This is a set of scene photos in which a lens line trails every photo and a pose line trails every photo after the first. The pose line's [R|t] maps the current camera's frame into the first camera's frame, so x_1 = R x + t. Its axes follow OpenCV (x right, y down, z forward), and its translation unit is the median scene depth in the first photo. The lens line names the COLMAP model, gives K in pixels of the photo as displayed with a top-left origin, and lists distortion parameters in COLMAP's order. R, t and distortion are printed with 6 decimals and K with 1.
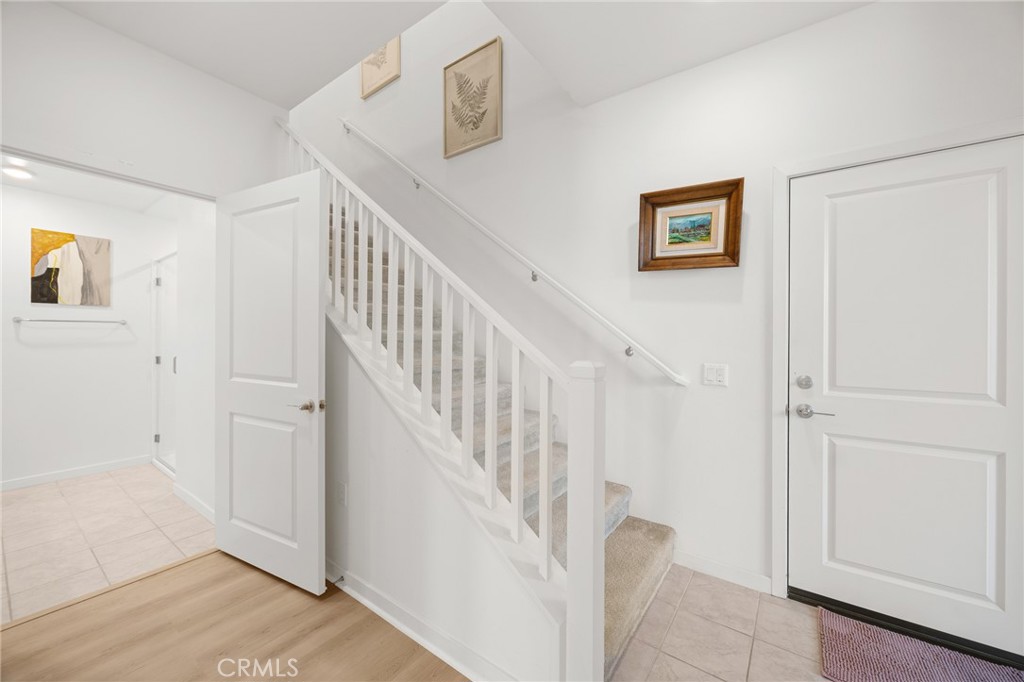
lens RADIAL K [[386.4, 0, 513.2], [0, 386.4, 339.0], [0, 0, 1]] dist [-0.005586, 0.000212]
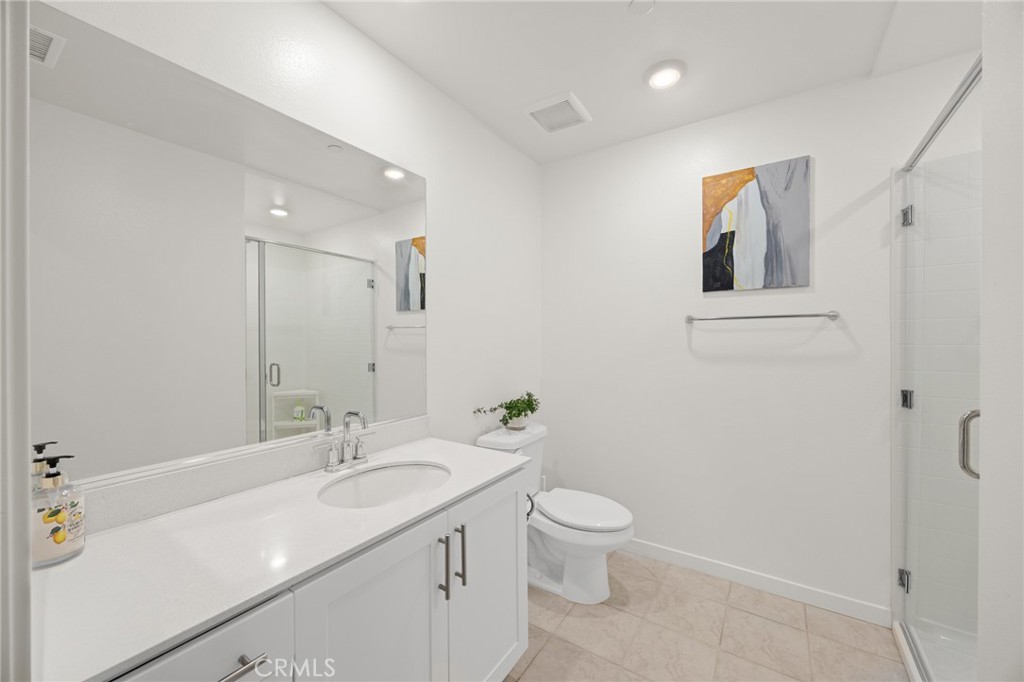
lens RADIAL K [[386.4, 0, 519.1], [0, 386.4, 339.0], [0, 0, 1]] dist [-0.005586, 0.000212]
pose [[0.037439, -0.003956, -0.999291, -0.583151], [-0.003355, 0.999986, -0.004085, -0.011328], [0.999293, 0.003505, 0.037425, 0.628973]]
